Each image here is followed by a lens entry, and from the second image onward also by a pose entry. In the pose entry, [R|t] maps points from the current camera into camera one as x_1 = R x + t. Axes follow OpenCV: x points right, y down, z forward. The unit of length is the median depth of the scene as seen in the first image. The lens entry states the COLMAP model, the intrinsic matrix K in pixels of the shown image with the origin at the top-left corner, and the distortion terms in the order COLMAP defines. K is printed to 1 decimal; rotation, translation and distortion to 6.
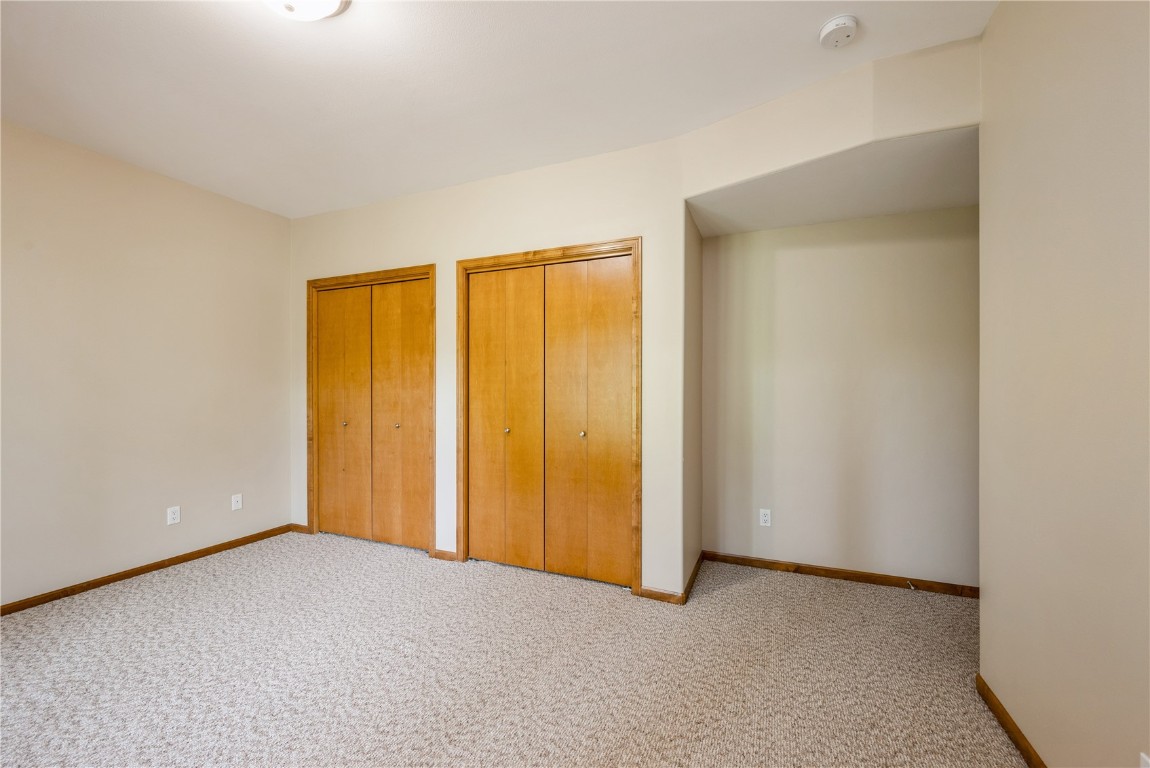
lens RADIAL K [[464.1, 0, 575.0], [0, 464.1, 384.0], [0, 0, 1]] dist [0.000287, 0.000040]
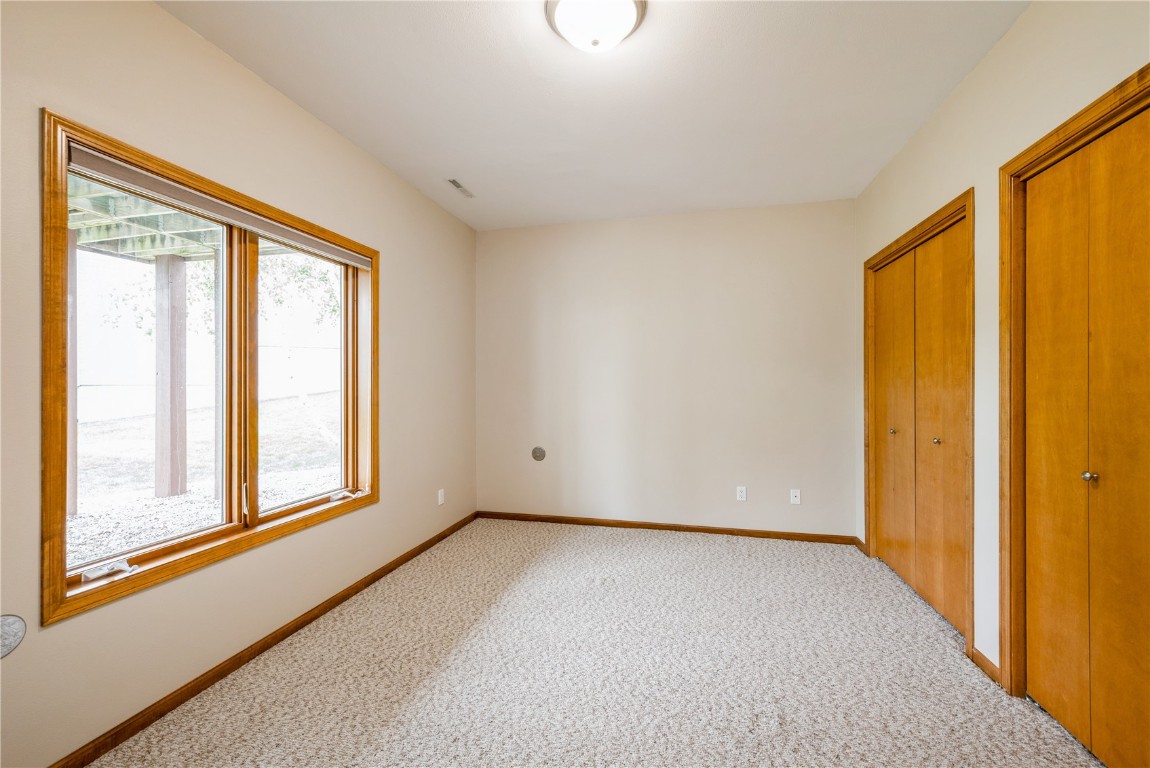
lens RADIAL K [[469.6, 0, 575.0], [0, 469.6, 384.0], [0, 0, 1]] dist [0.000657, 0.000210]
pose [[0.161462, -0.000474, -0.986879, 0.236375], [0.006172, 0.999981, 0.000530, 0.000985], [0.986860, -0.006177, 0.161462, 0.376995]]
